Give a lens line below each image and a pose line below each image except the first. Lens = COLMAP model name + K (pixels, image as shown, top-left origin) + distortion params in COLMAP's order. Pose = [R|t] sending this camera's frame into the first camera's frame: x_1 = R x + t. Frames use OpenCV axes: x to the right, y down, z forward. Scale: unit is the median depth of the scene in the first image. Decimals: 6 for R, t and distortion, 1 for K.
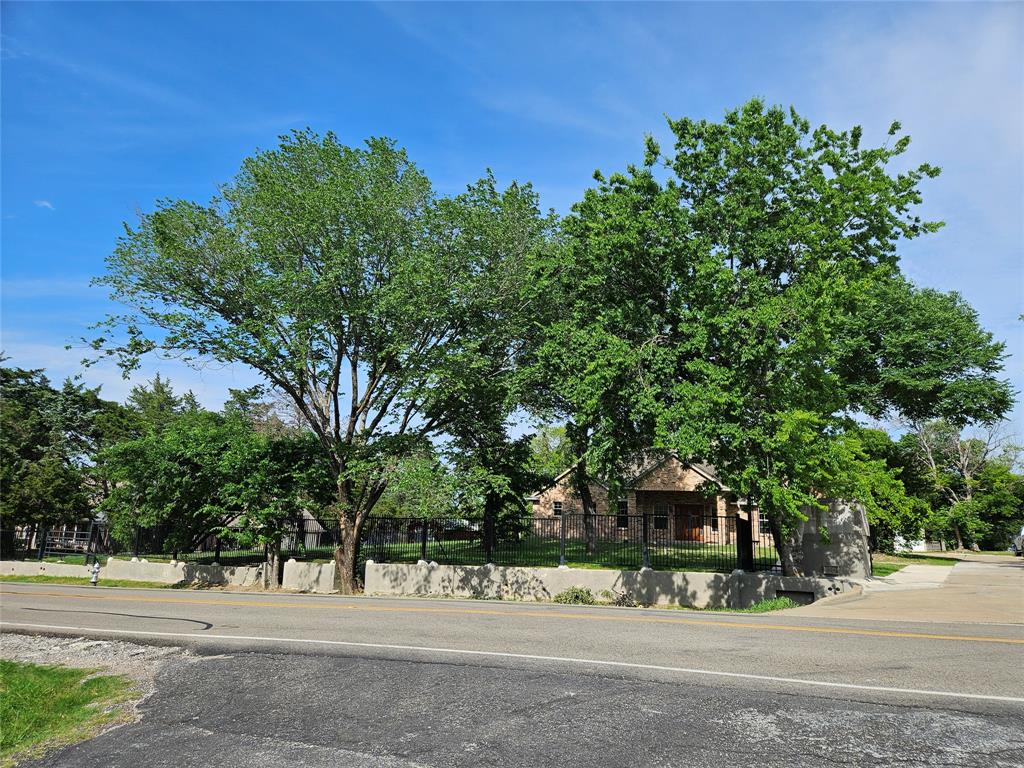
lens RADIAL K [[684.7, 0, 509.4], [0, 684.7, 384.1], [0, 0, 1]] dist [0.041018, -0.009396]
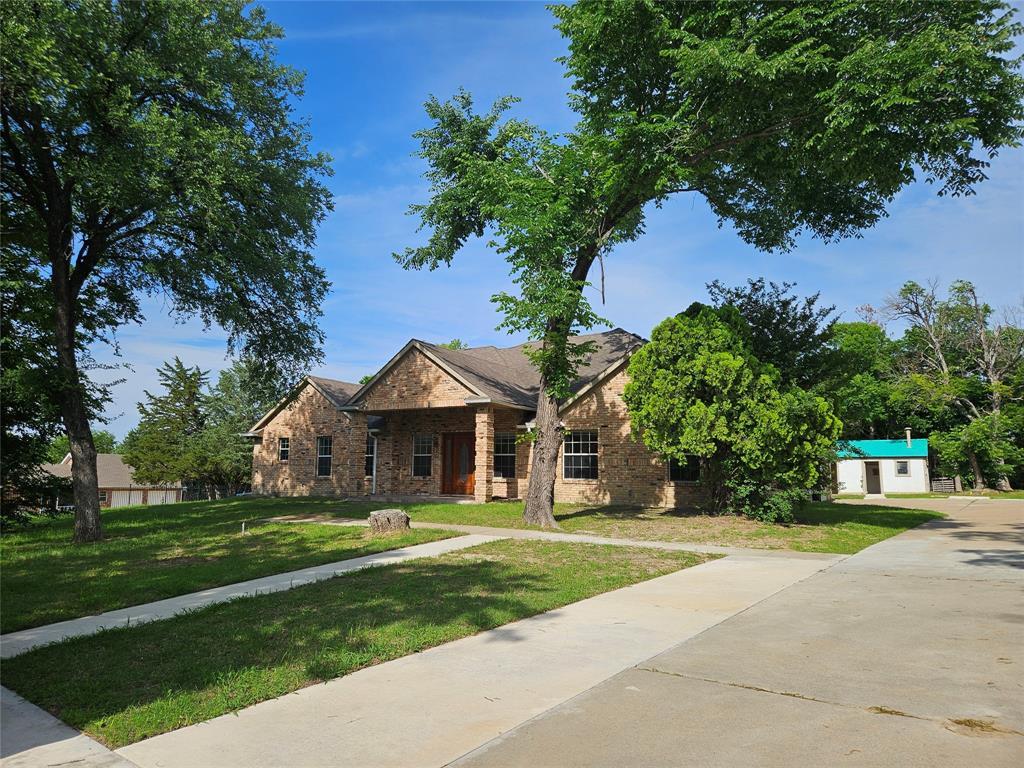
lens RADIAL K [[684.7, 0, 512.4], [0, 684.7, 388.4], [0, 0, 1]] dist [0.041018, -0.009396]
pose [[0.997264, -0.038472, -0.063121, 0.492483], [0.043537, 0.995768, 0.080936, 0.135753], [0.059740, -0.083463, 0.994719, 0.633557]]
